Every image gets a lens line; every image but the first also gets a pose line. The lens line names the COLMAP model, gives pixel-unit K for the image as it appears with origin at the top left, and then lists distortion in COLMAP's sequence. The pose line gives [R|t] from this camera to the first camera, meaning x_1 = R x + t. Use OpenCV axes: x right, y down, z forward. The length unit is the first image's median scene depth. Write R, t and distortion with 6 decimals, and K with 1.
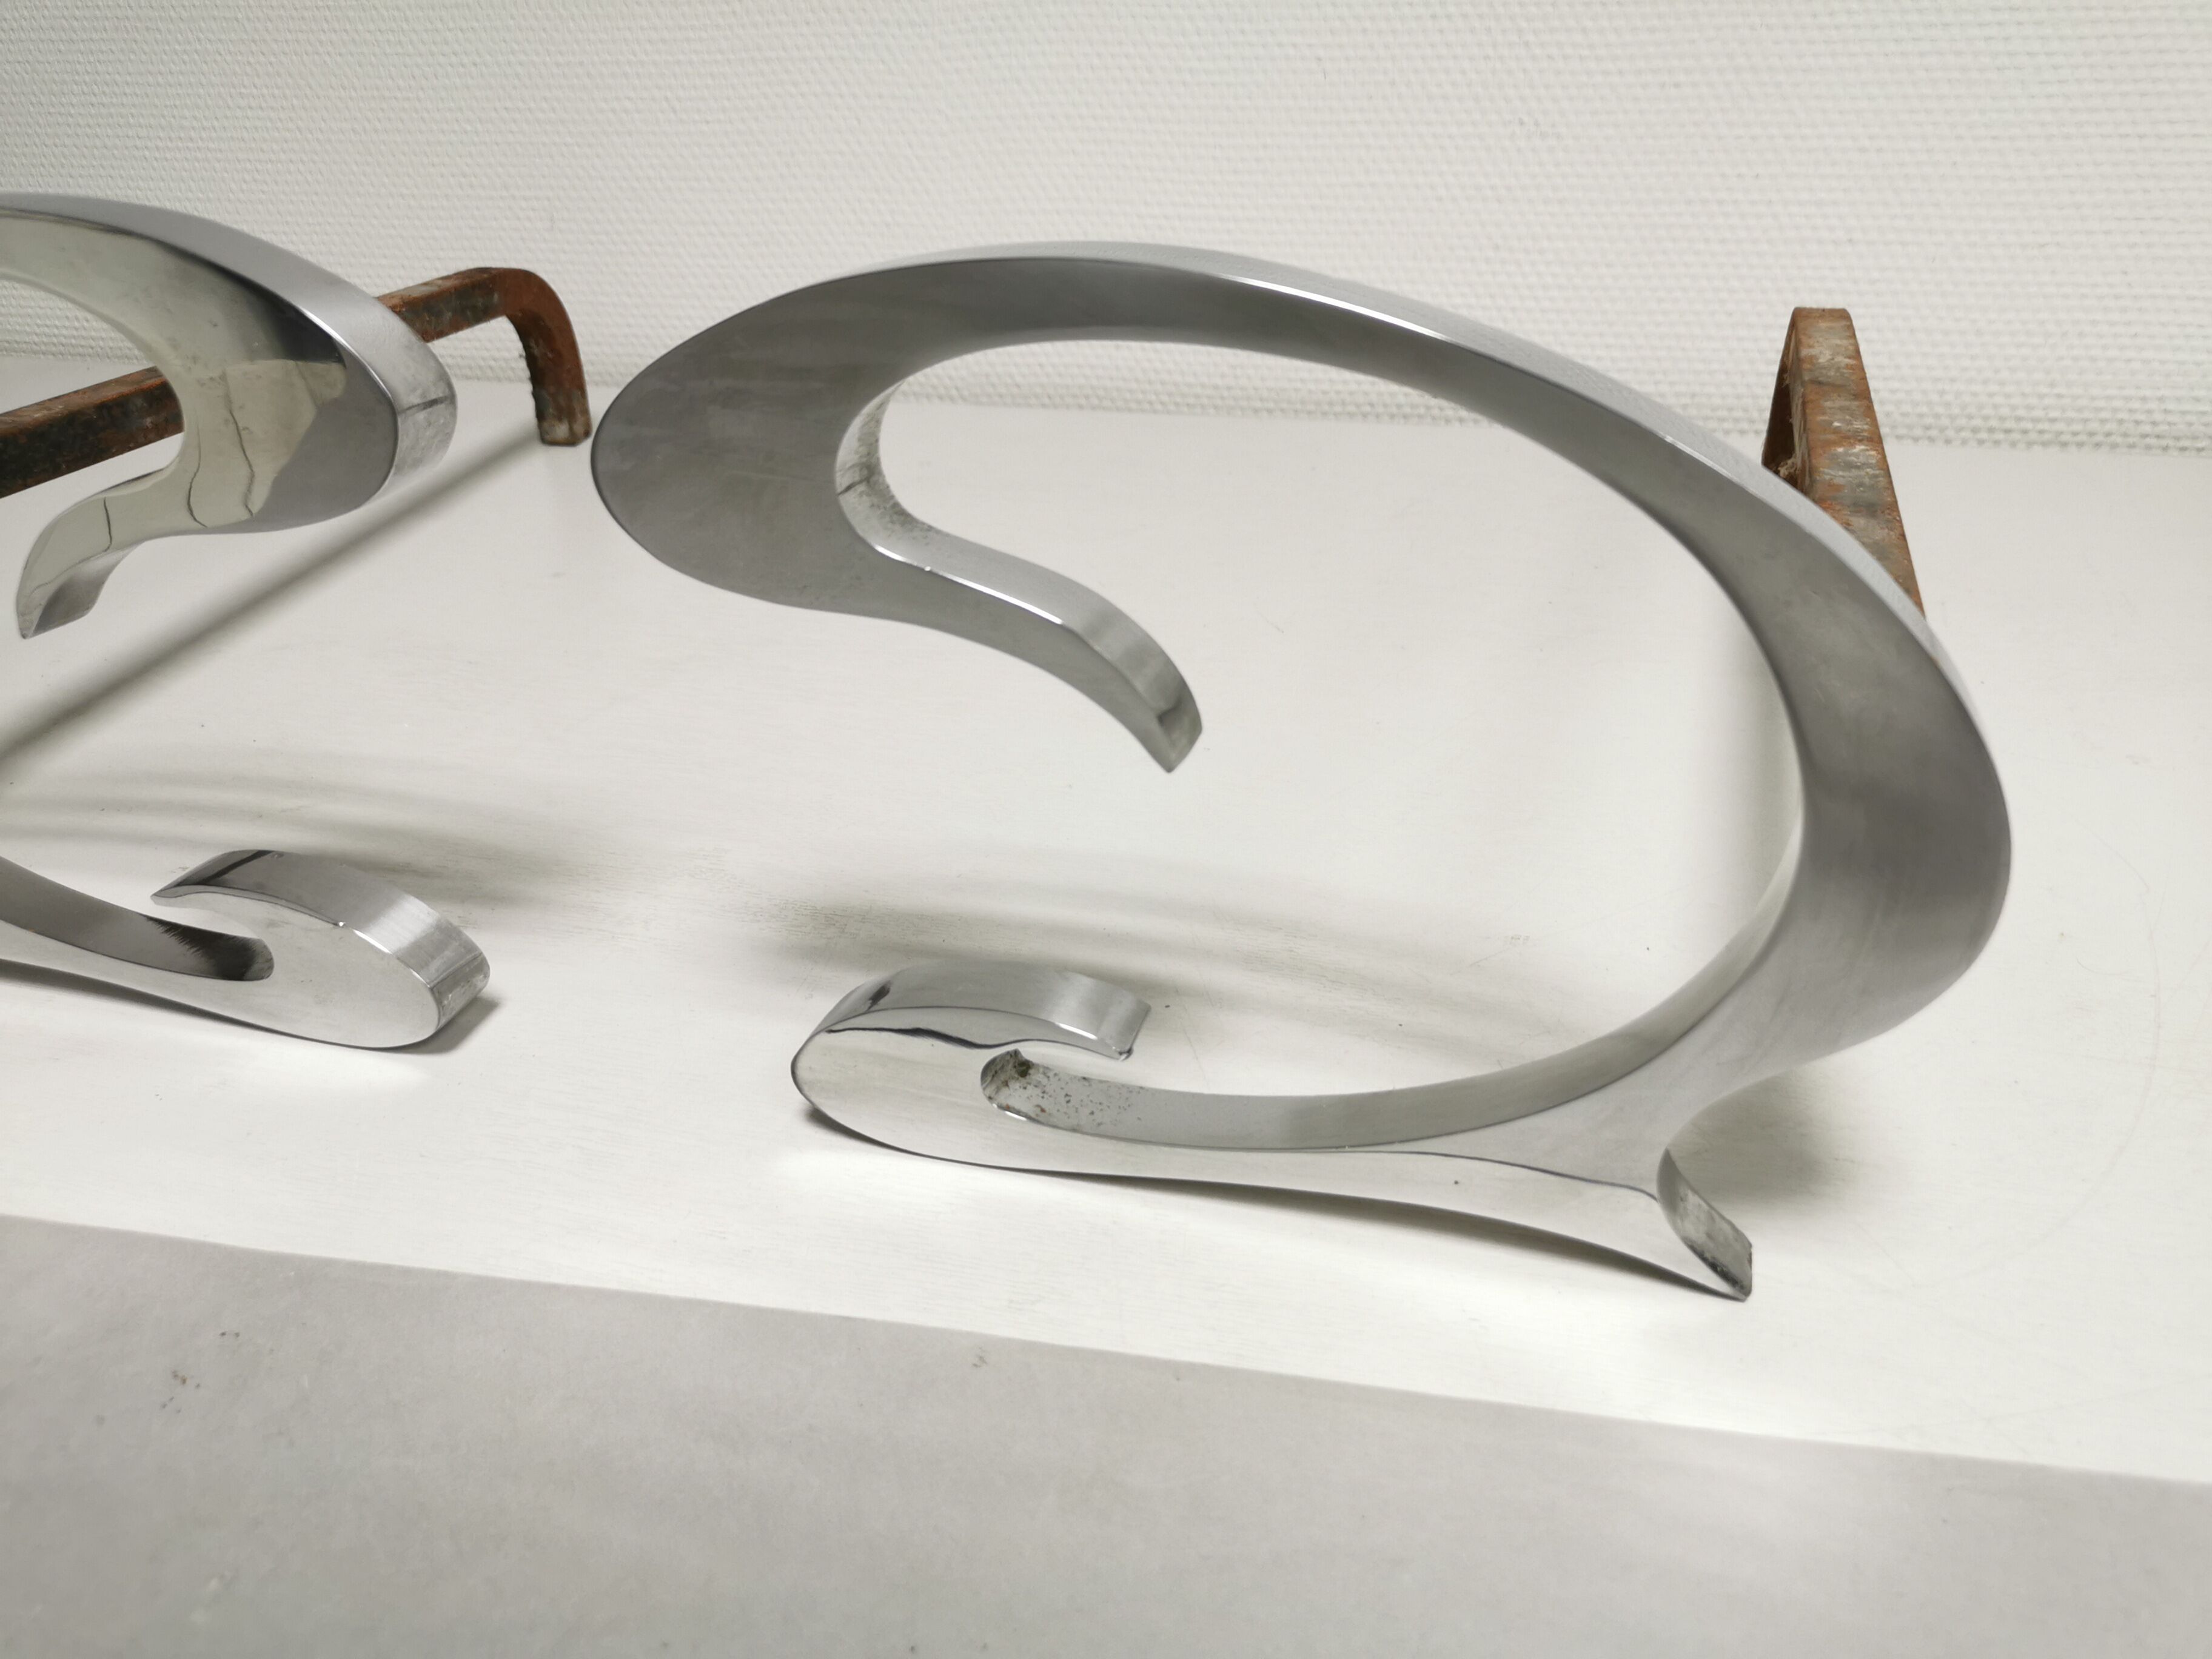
lens RADIAL K [[1725.7, 0, 1109.8], [0, 1725.7, 832.1], [0, 0, 1]] dist [0.029211, -0.031676]
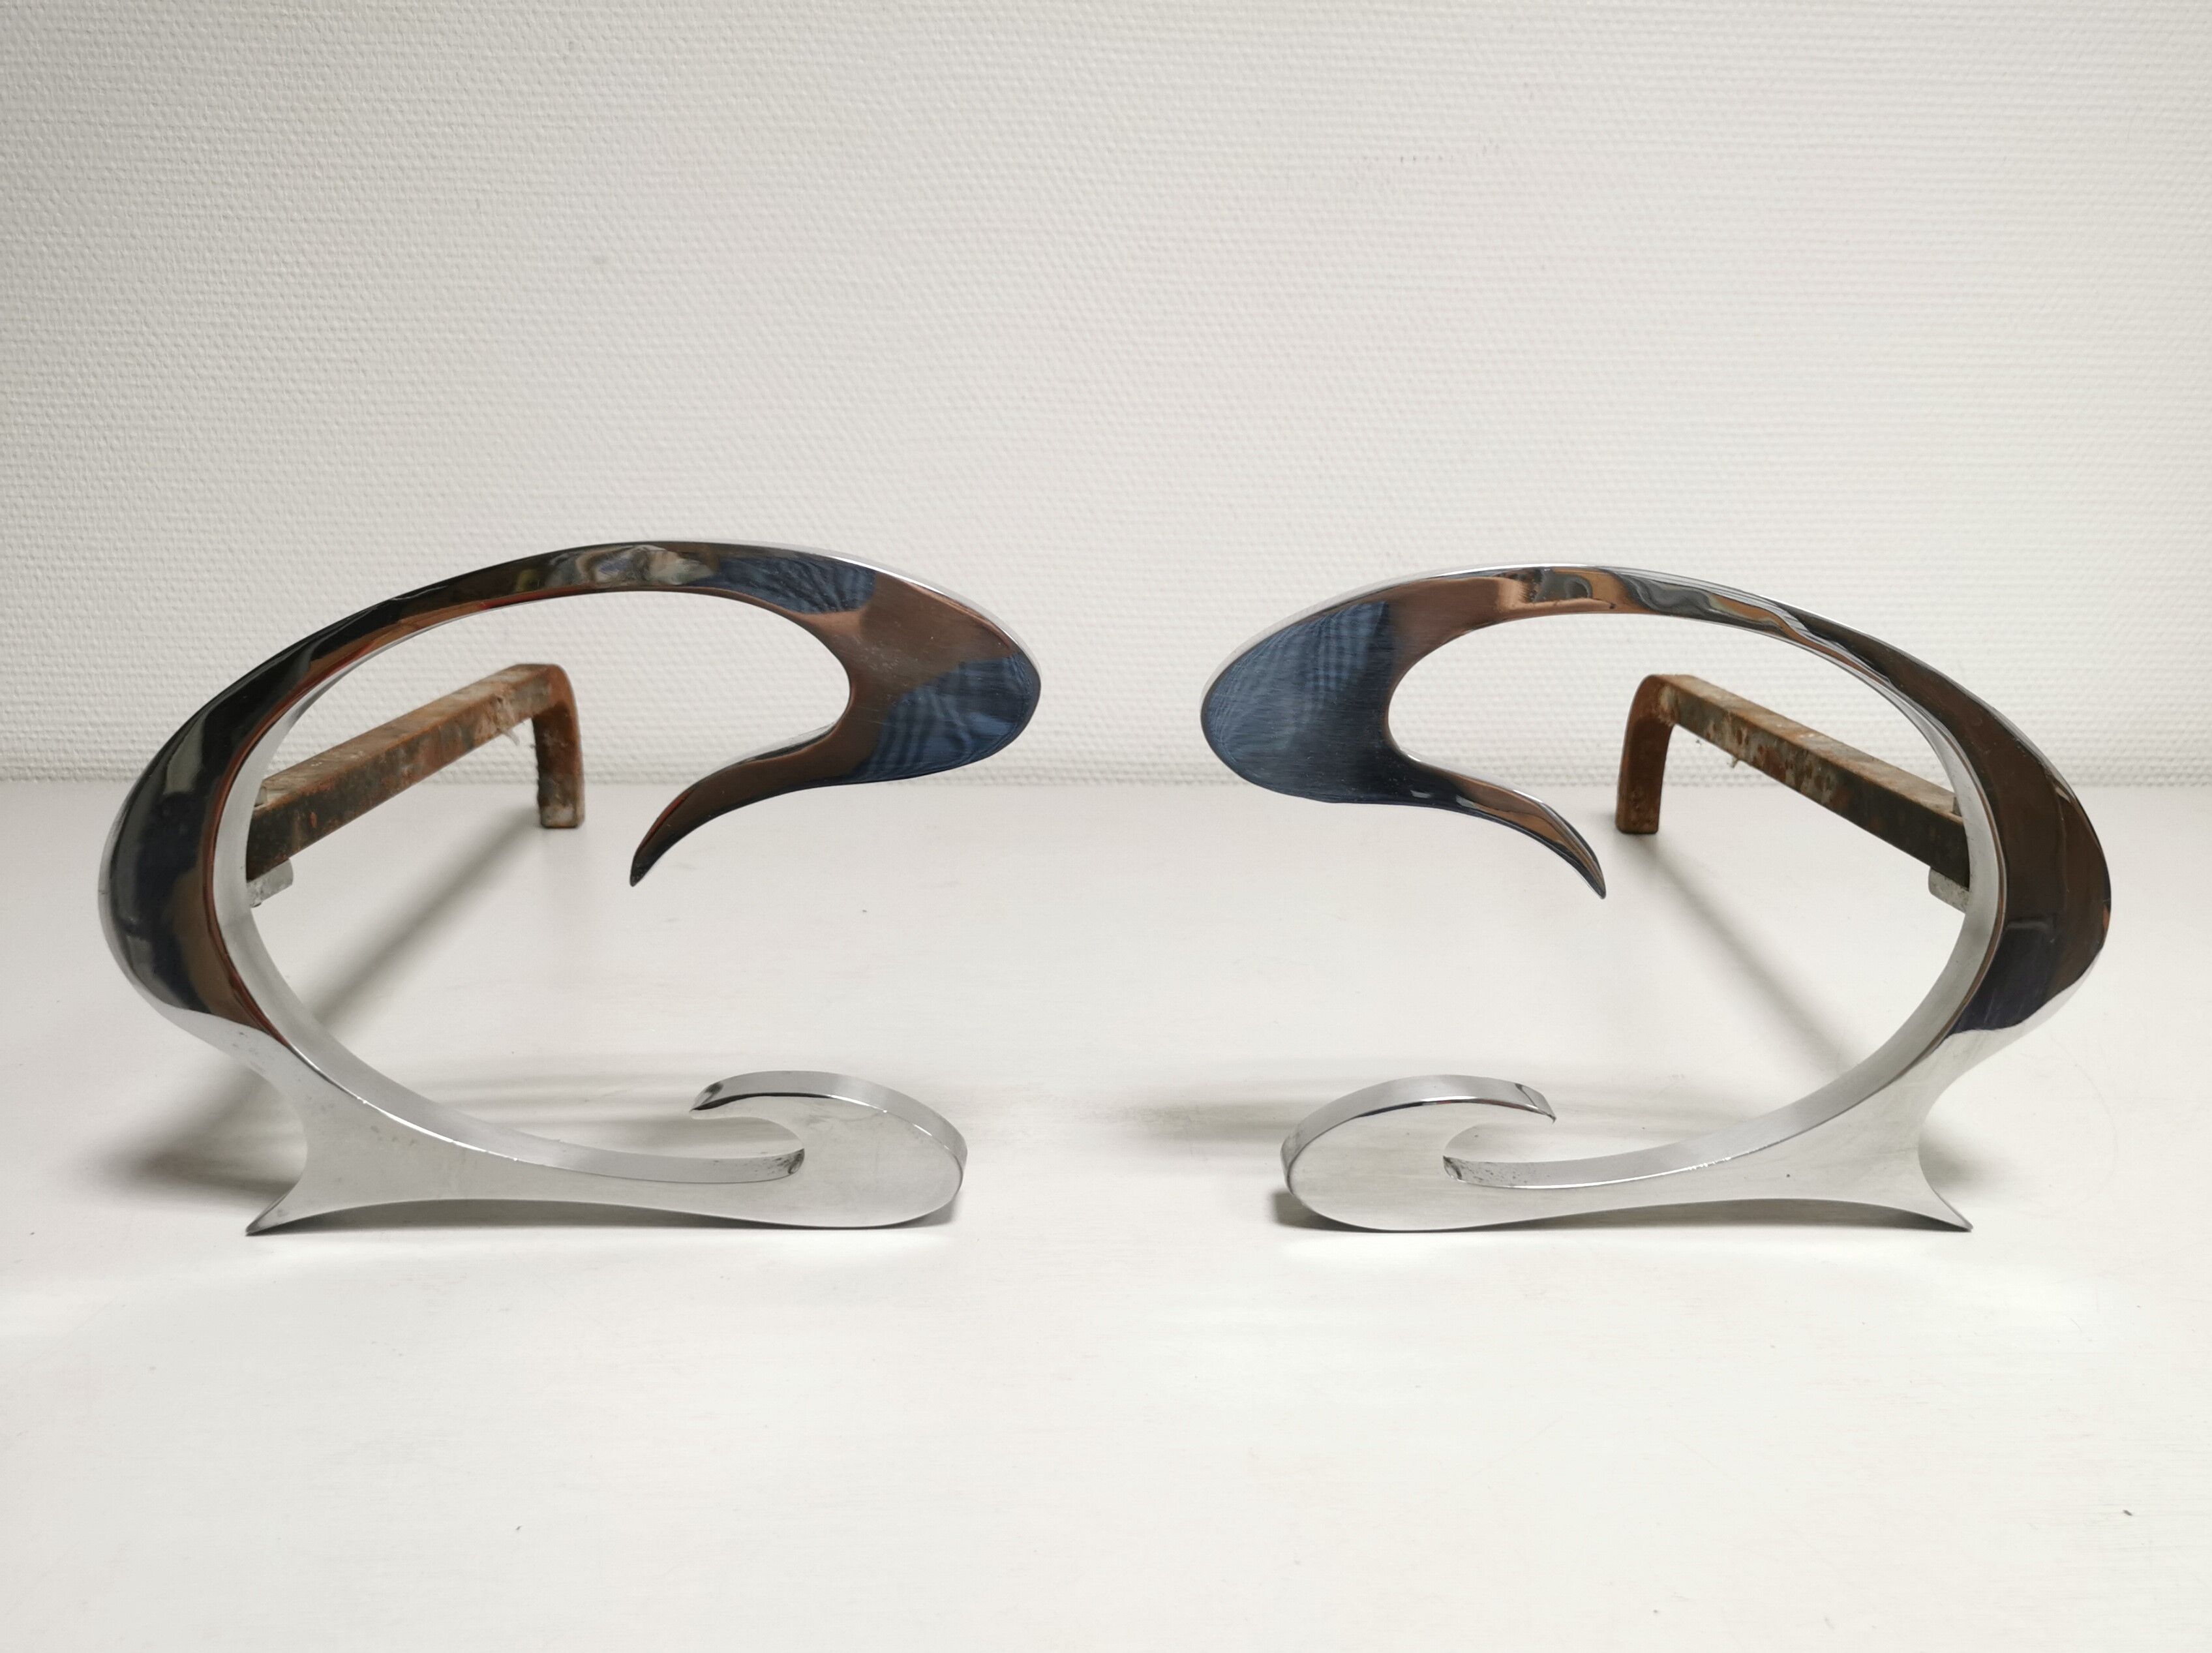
lens RADIAL K [[1849.6, 0, 1189.9], [0, 1849.6, 891.6], [0, 0, 1]] dist [0.035044, -0.040677]
pose [[0.945885, -0.042525, 0.321704, -0.346821], [0.116811, 0.969538, -0.215293, 0.110595], [-0.302749, 0.241221, 0.922039, -0.161816]]
